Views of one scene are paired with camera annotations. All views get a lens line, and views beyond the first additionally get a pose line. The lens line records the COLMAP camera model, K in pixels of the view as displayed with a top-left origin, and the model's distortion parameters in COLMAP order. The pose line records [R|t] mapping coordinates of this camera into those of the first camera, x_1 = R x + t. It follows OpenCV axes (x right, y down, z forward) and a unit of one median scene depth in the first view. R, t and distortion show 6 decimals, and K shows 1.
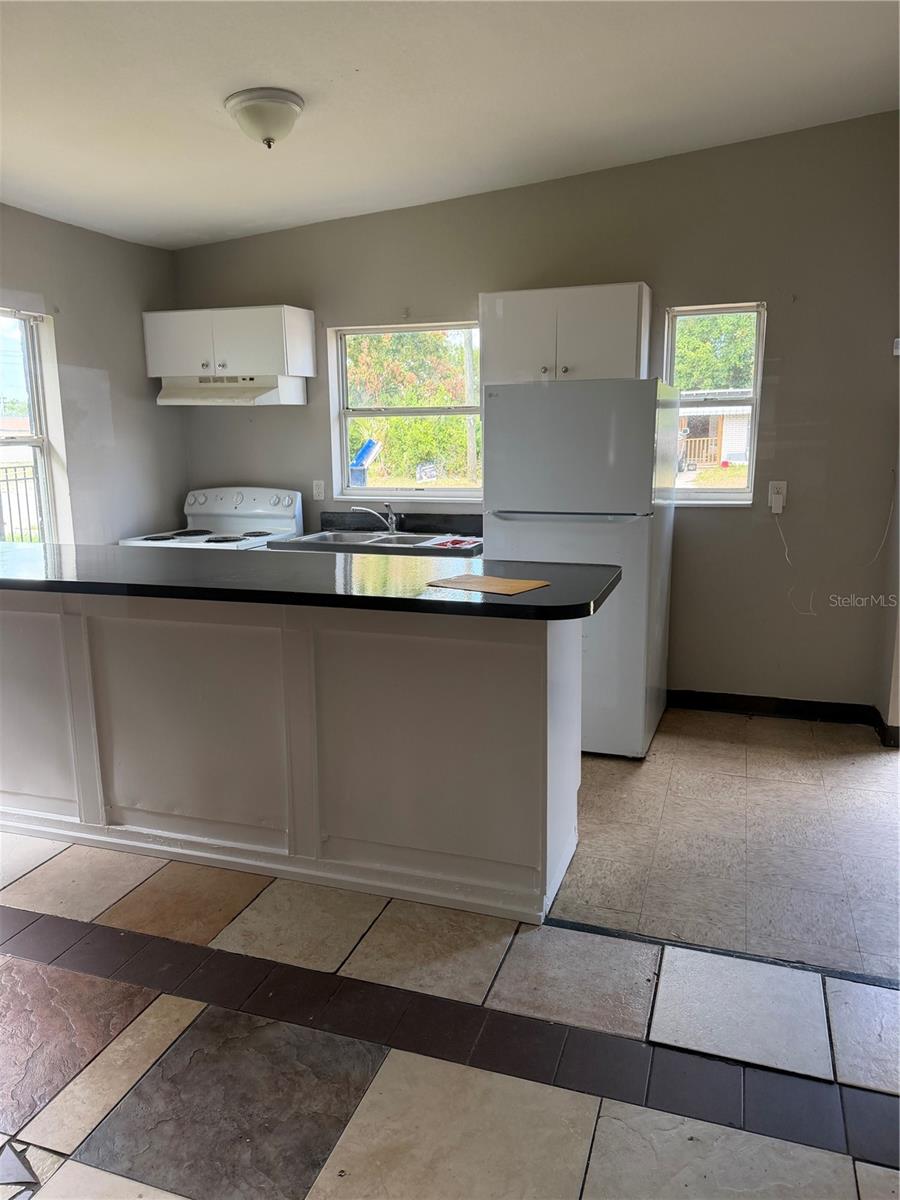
lens RADIAL K [[847.3, 0, 451.5], [0, 847.3, 598.3], [0, 0, 1]] dist [0.028210, -0.025416]
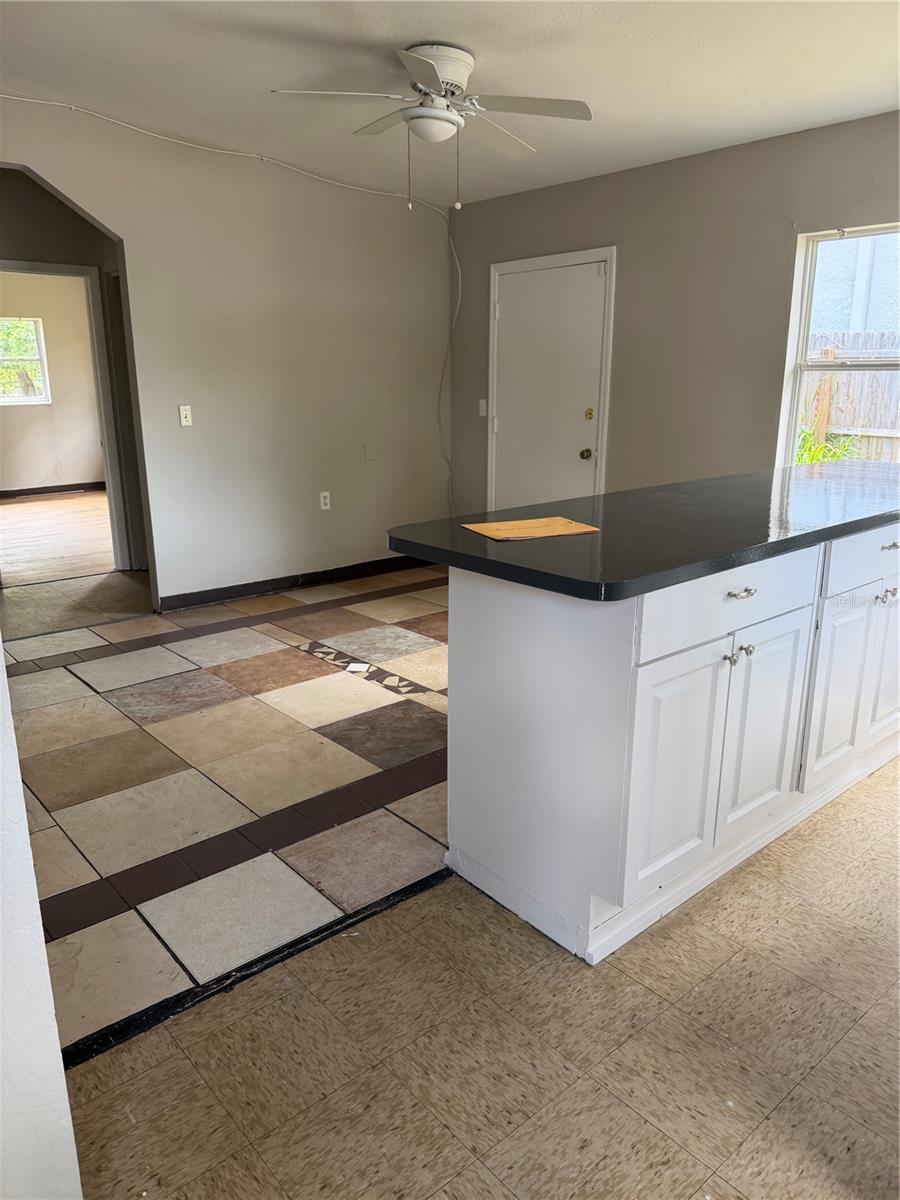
lens RADIAL K [[847.3, 0, 449.7], [0, 847.3, 600.7], [0, 0, 1]] dist [0.028210, -0.025416]
pose [[-0.502769, 0.234501, -0.832005, 0.868116], [-0.164963, 0.918783, 0.358644, -0.254908], [0.848535, 0.317565, -0.423251, 1.352775]]
